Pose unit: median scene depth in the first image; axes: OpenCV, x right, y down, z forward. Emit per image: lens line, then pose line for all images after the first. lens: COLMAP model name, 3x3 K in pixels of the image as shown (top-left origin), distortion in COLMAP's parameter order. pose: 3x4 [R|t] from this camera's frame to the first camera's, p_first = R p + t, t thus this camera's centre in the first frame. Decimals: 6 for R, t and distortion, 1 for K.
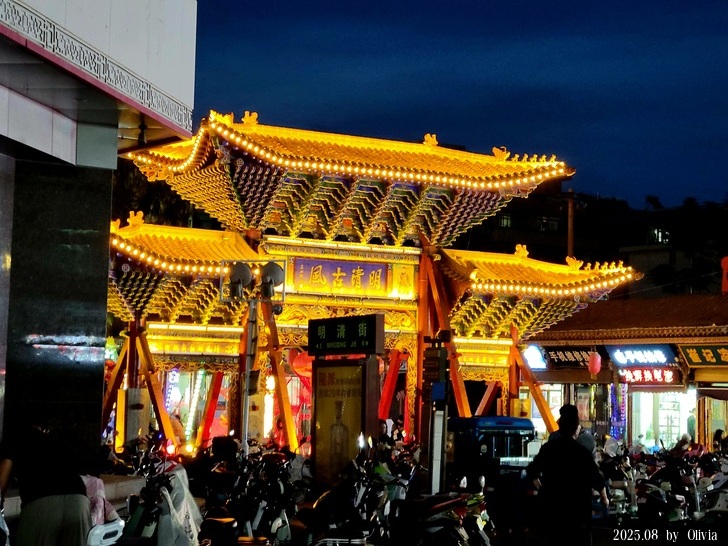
lens RADIAL K [[1556.0, 0, 364.4], [0, 1556.0, 272.7], [0, 0, 1]] dist [0.115674, 0.000000]
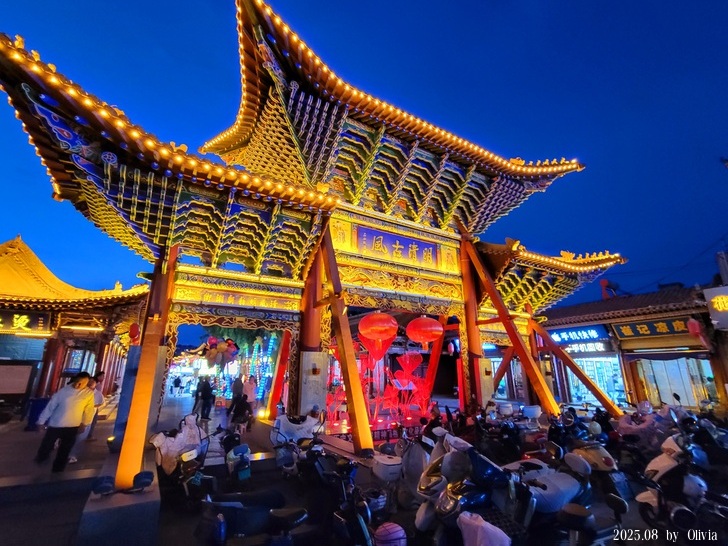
lens RADIAL K [[339.1, 0, 362.6], [0, 339.1, 272.8], [0, 0, 1]] dist [0.001066, -0.000538]
pose [[0.999123, -0.029403, -0.029803, -0.034437], [0.022654, 0.978342, -0.205750, 0.067903], [0.035207, 0.204894, 0.978151, 0.751799]]
